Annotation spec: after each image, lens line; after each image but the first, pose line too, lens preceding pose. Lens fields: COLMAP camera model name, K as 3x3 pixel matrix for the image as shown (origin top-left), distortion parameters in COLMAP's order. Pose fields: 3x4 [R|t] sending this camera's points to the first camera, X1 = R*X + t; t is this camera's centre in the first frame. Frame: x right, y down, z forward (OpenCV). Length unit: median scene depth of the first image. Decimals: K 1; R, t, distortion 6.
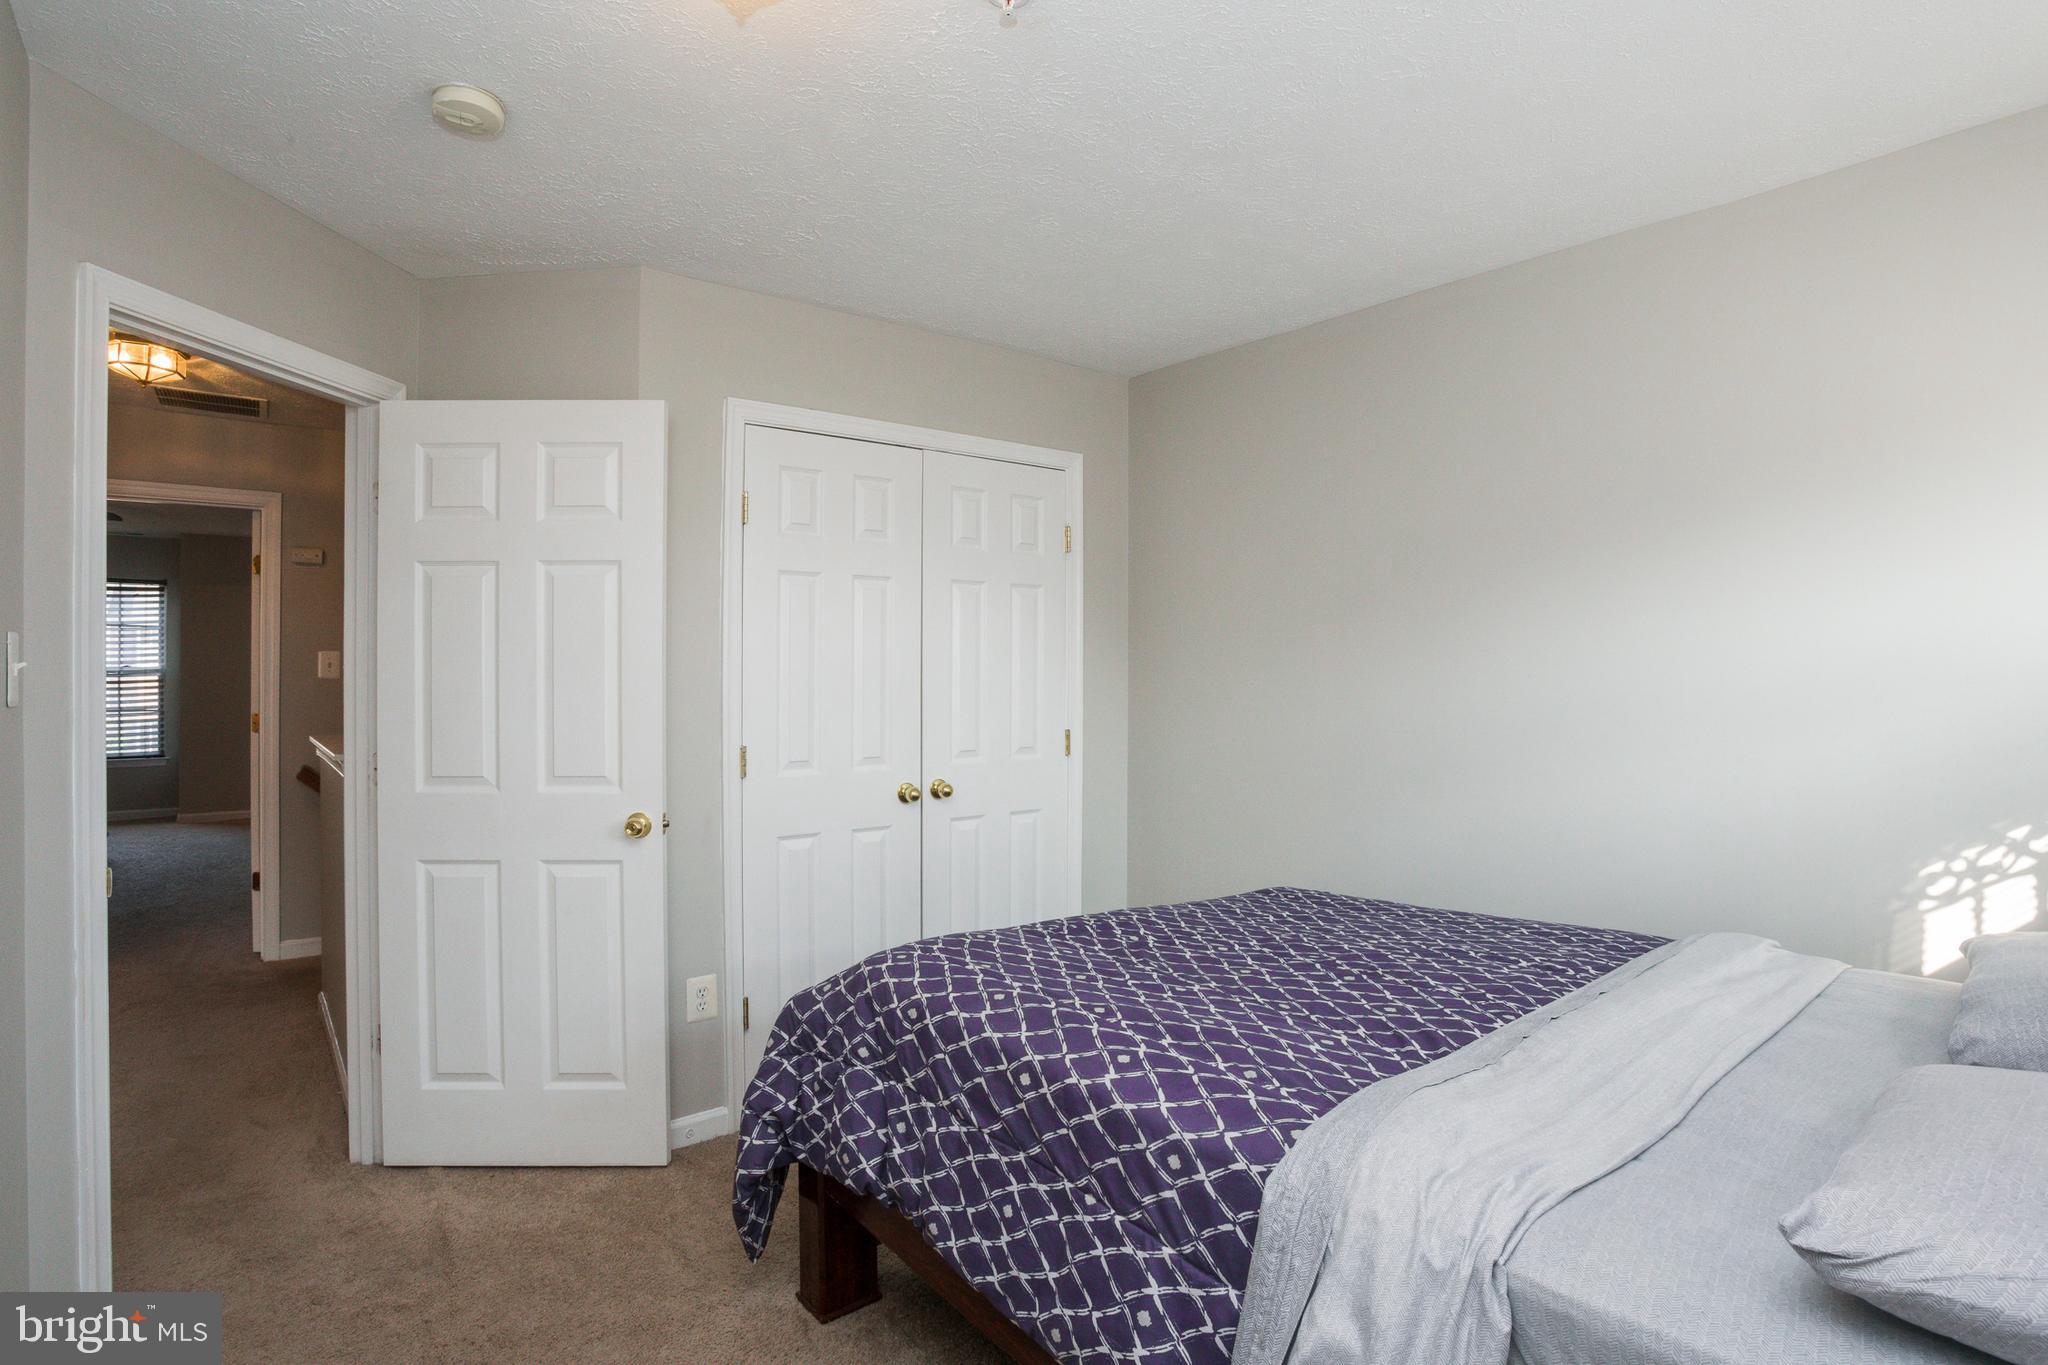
lens RADIAL K [[1000.0, 0, 1018.6], [0, 1000.0, 668.7], [0, 0, 1]] dist [-0.034476, 0.014697]
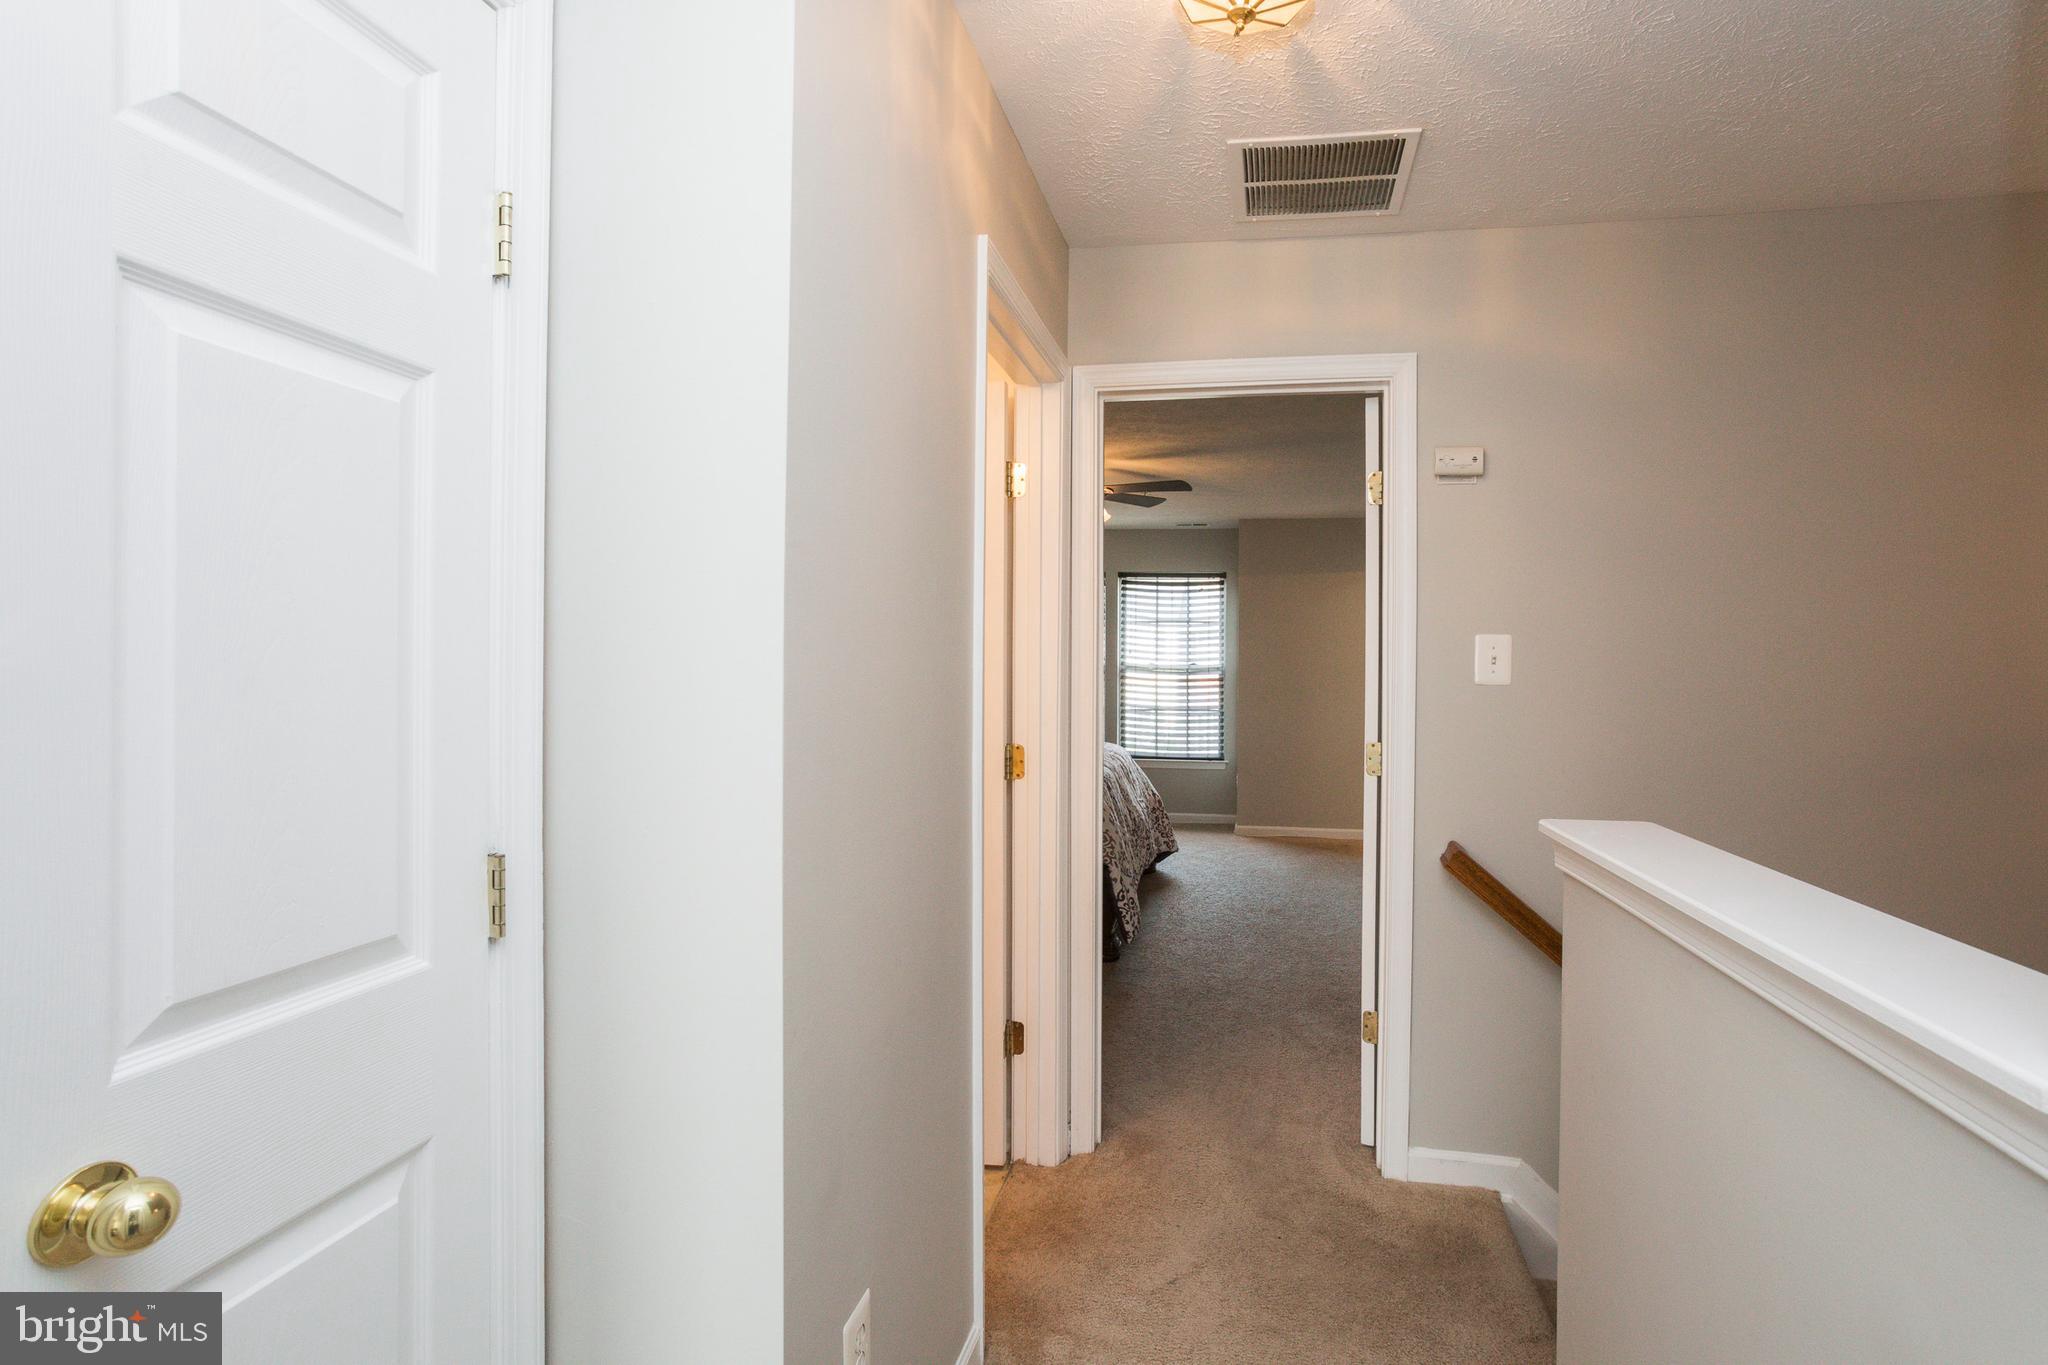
lens RADIAL K [[1000.0, 0, 1018.6], [0, 1000.0, 668.7], [0, 0, 1]] dist [-0.034476, 0.014697]
pose [[0.617560, -0.000250, -0.786524, -0.238967], [0.002516, 0.999995, 0.001658, -0.000182], [0.786520, -0.003002, 0.617558, 0.254710]]
